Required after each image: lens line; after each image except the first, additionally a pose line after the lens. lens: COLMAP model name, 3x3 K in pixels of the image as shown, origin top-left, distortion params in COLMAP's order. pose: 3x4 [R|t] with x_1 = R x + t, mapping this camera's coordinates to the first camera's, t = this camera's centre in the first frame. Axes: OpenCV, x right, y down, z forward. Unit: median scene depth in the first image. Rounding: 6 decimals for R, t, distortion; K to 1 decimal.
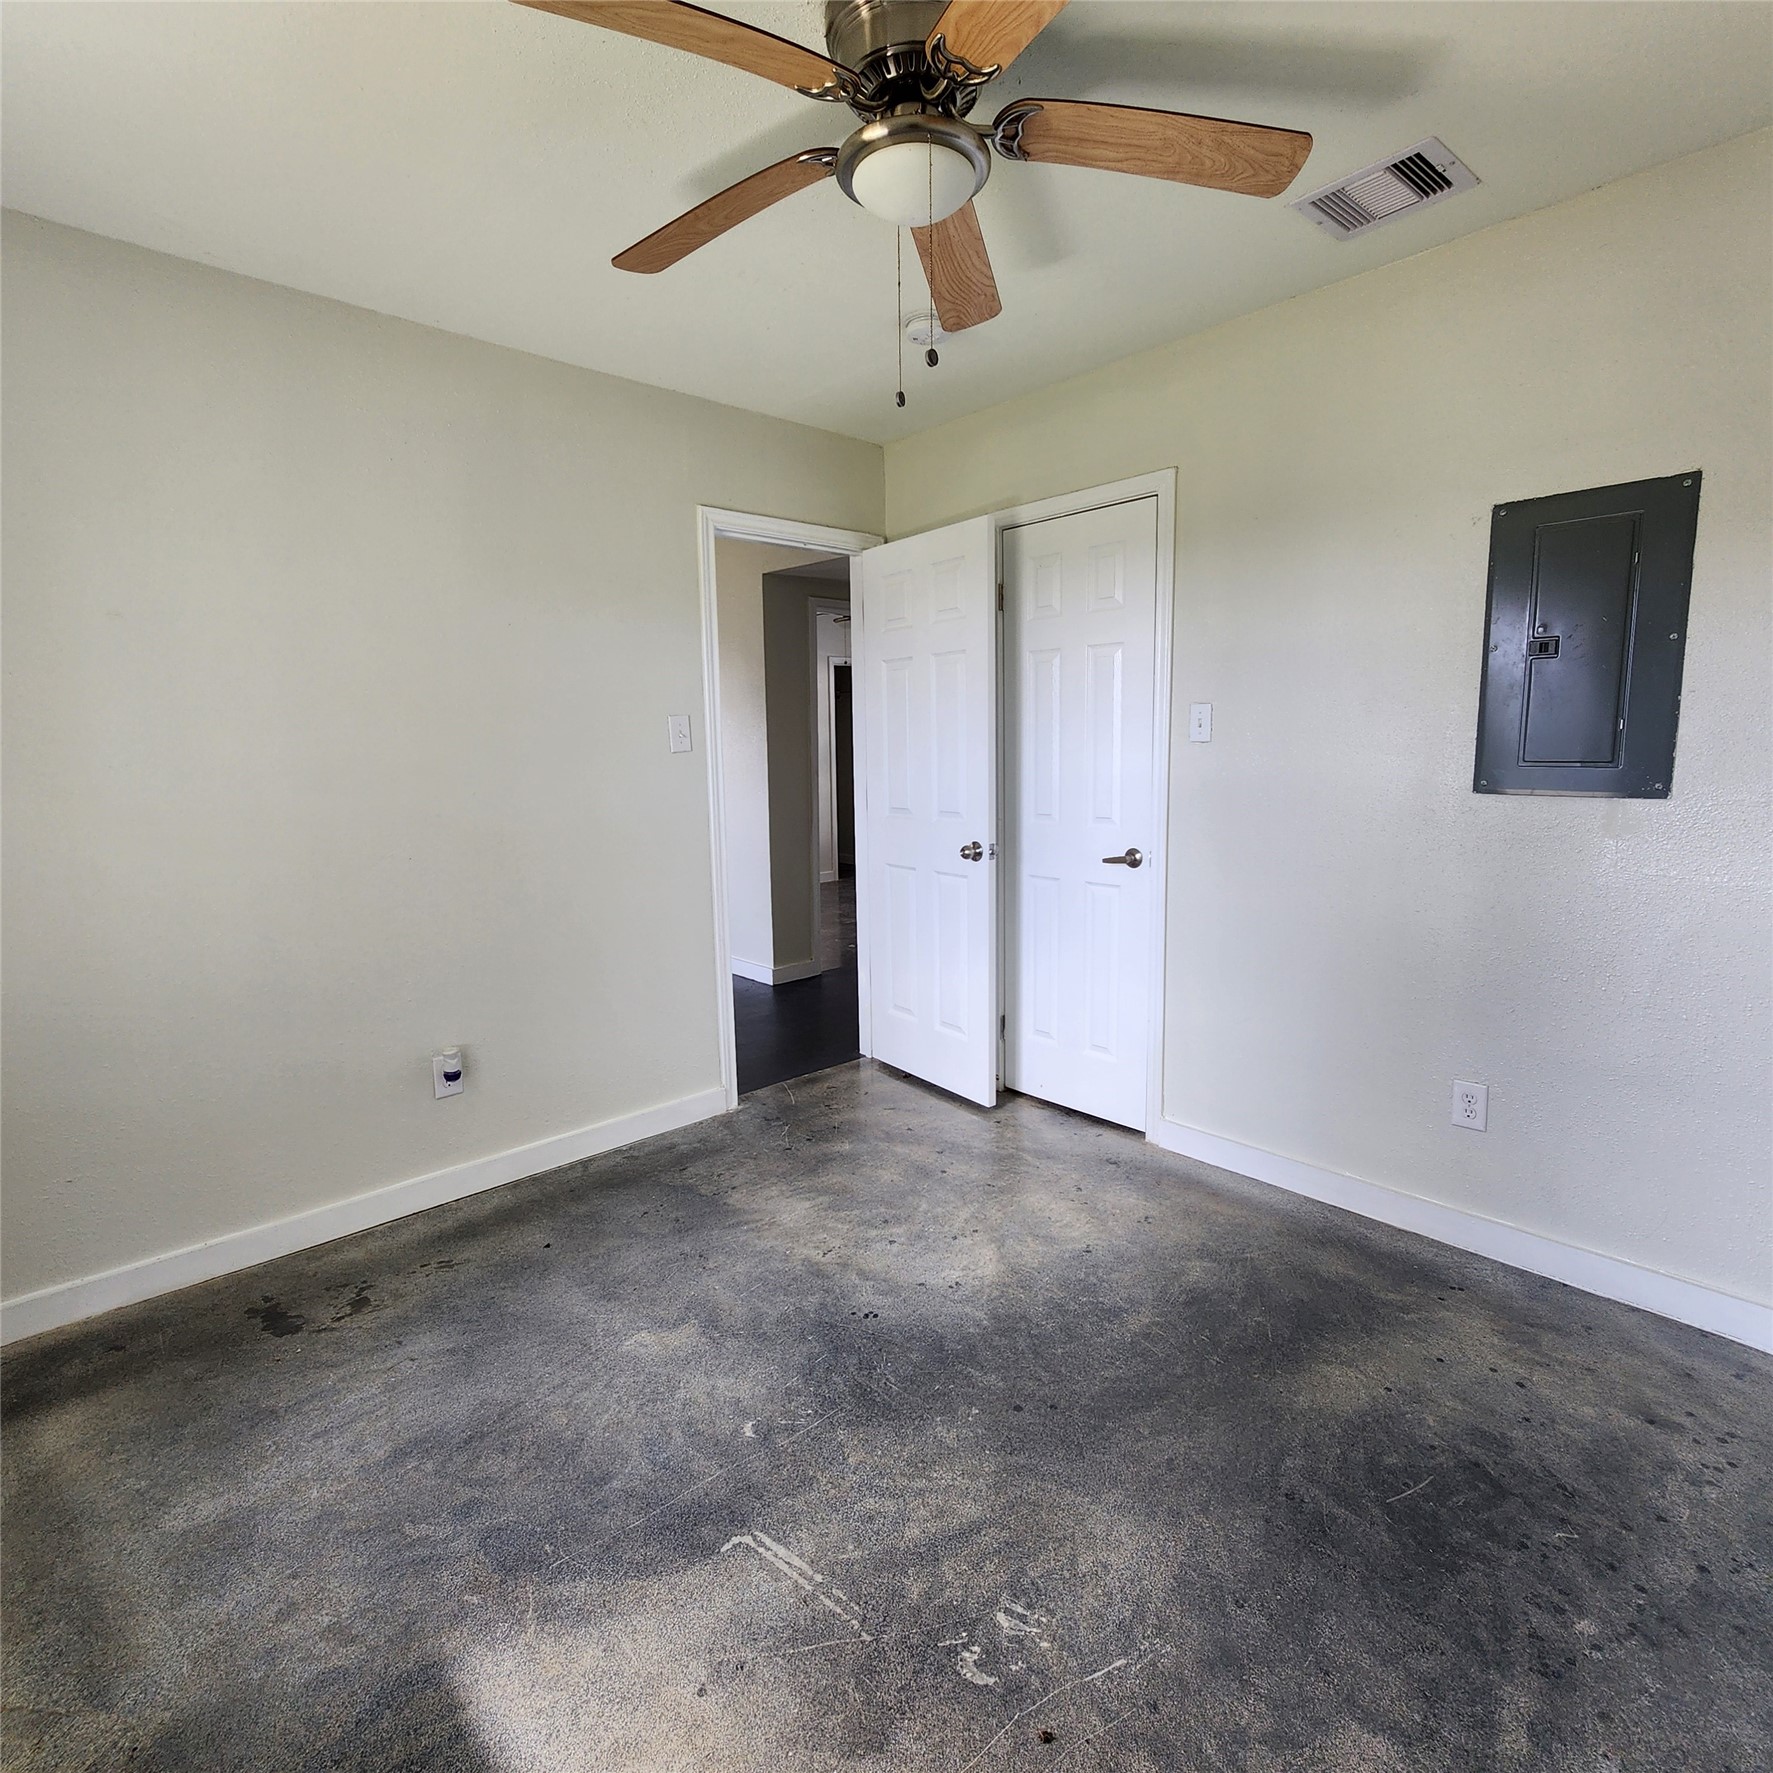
lens RADIAL K [[968.2, 0, 887.2], [0, 968.2, 871.9], [0, 0, 1]] dist [-0.001193, -0.000446]
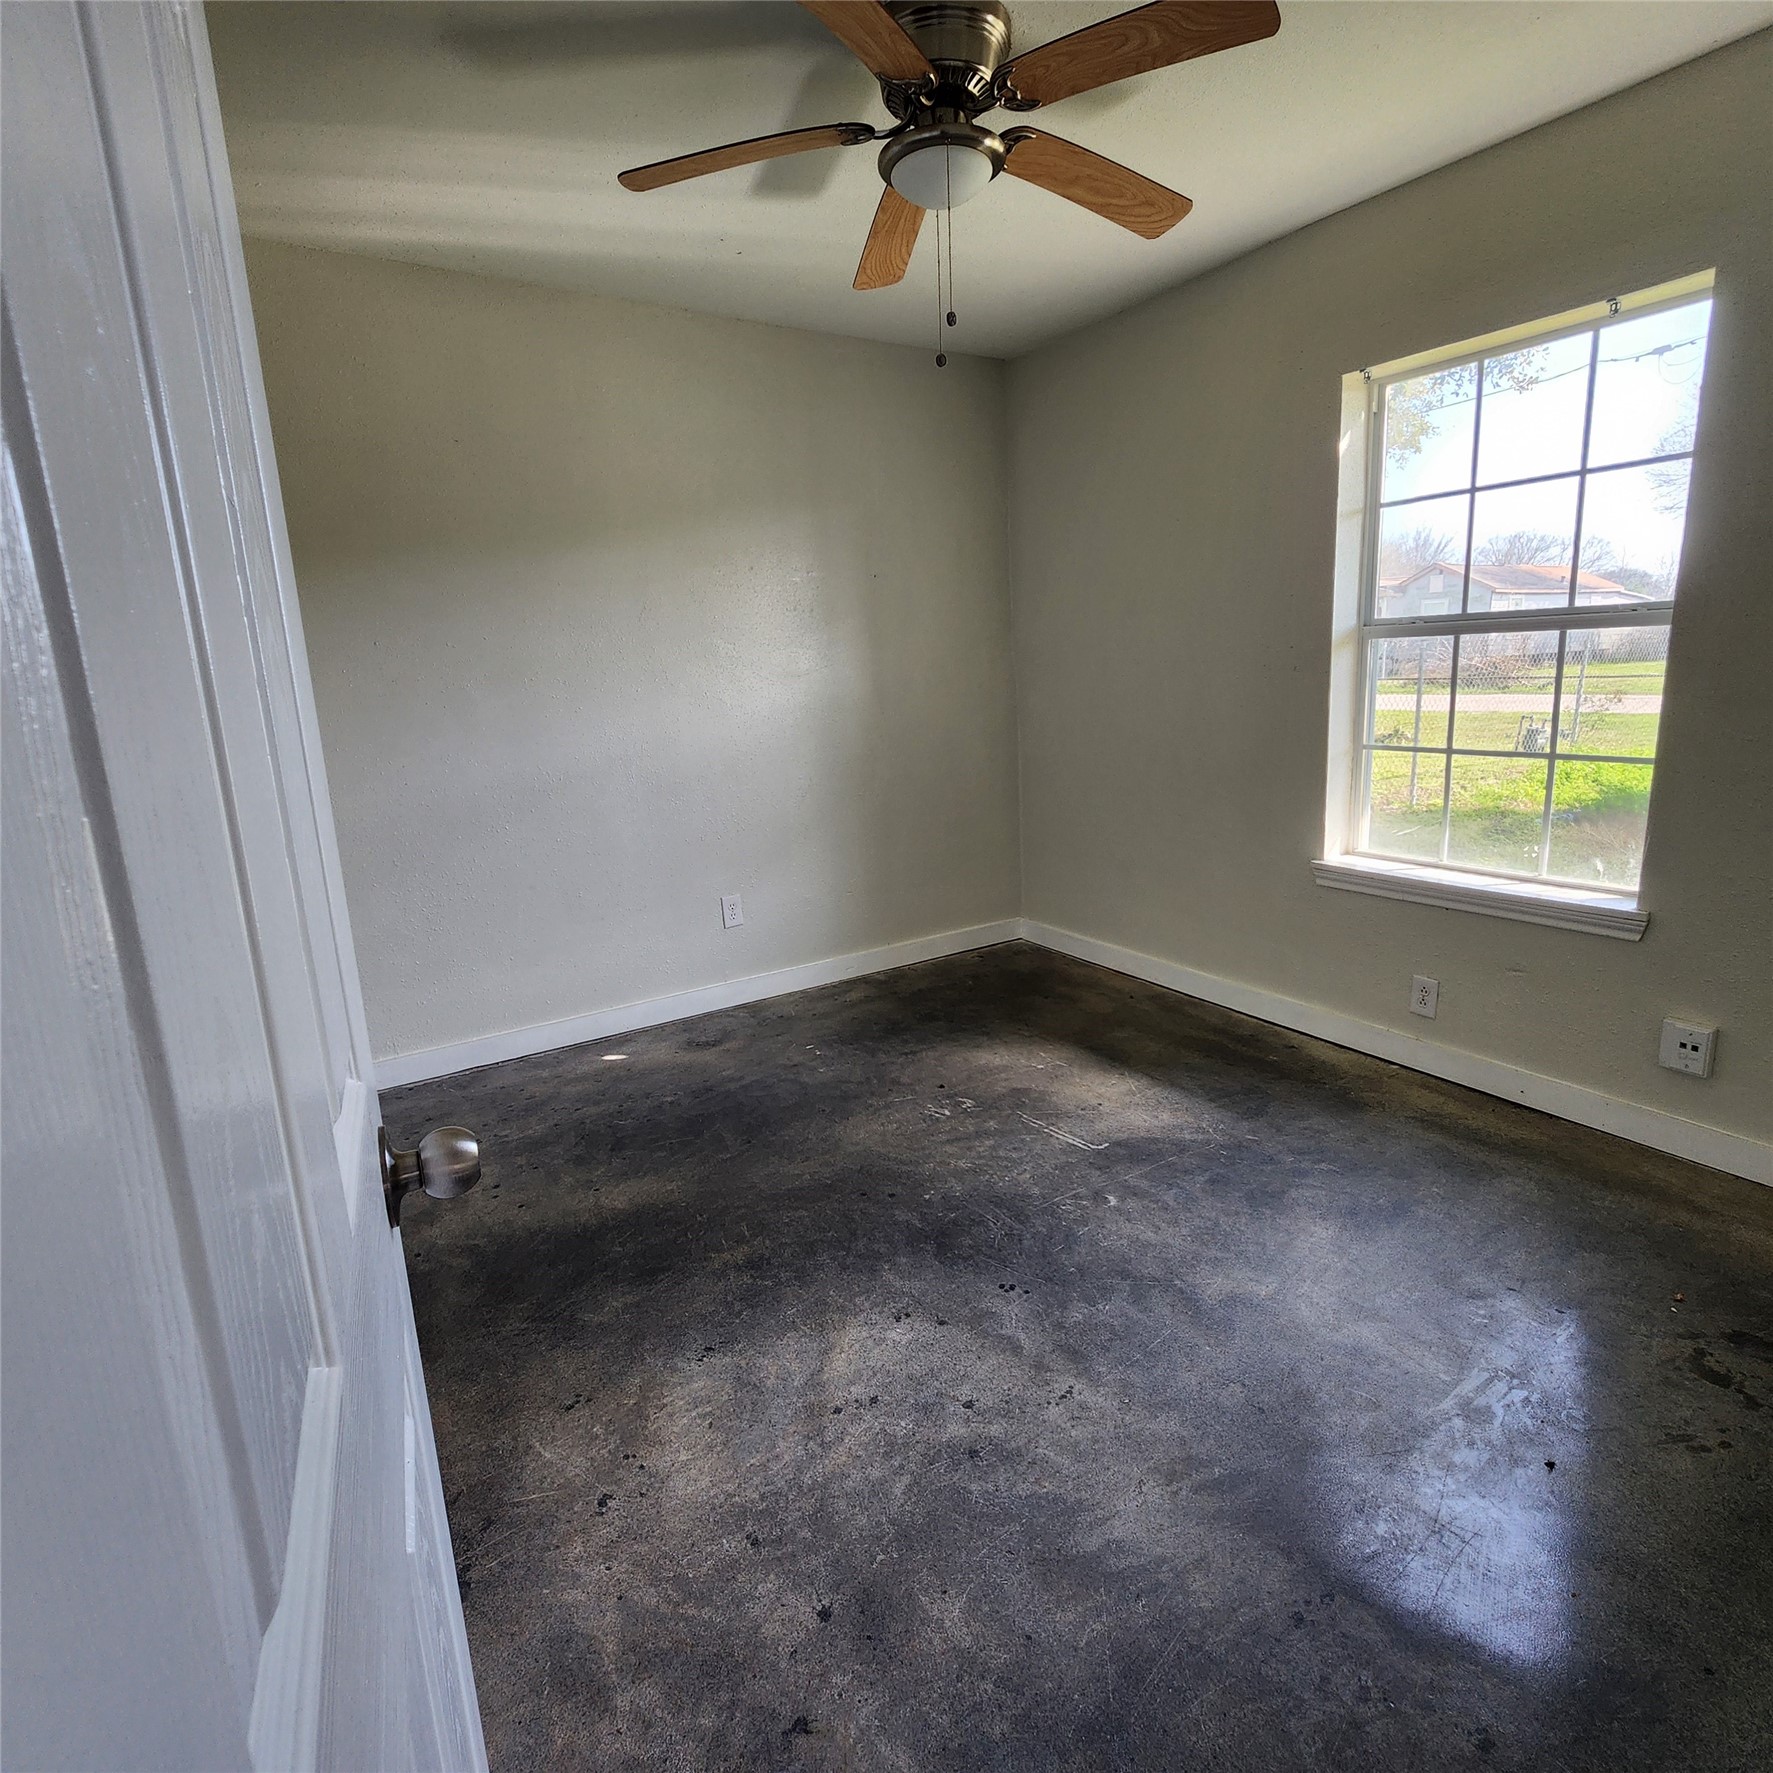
lens RADIAL K [[968.2, 0, 887.2], [0, 968.2, 871.9], [0, 0, 1]] dist [-0.001193, -0.000446]
pose [[-0.983570, 0.022718, 0.179091, -0.076971], [0.082247, 0.939502, 0.332522, -0.211014], [-0.160702, 0.341788, -0.925935, 1.721226]]
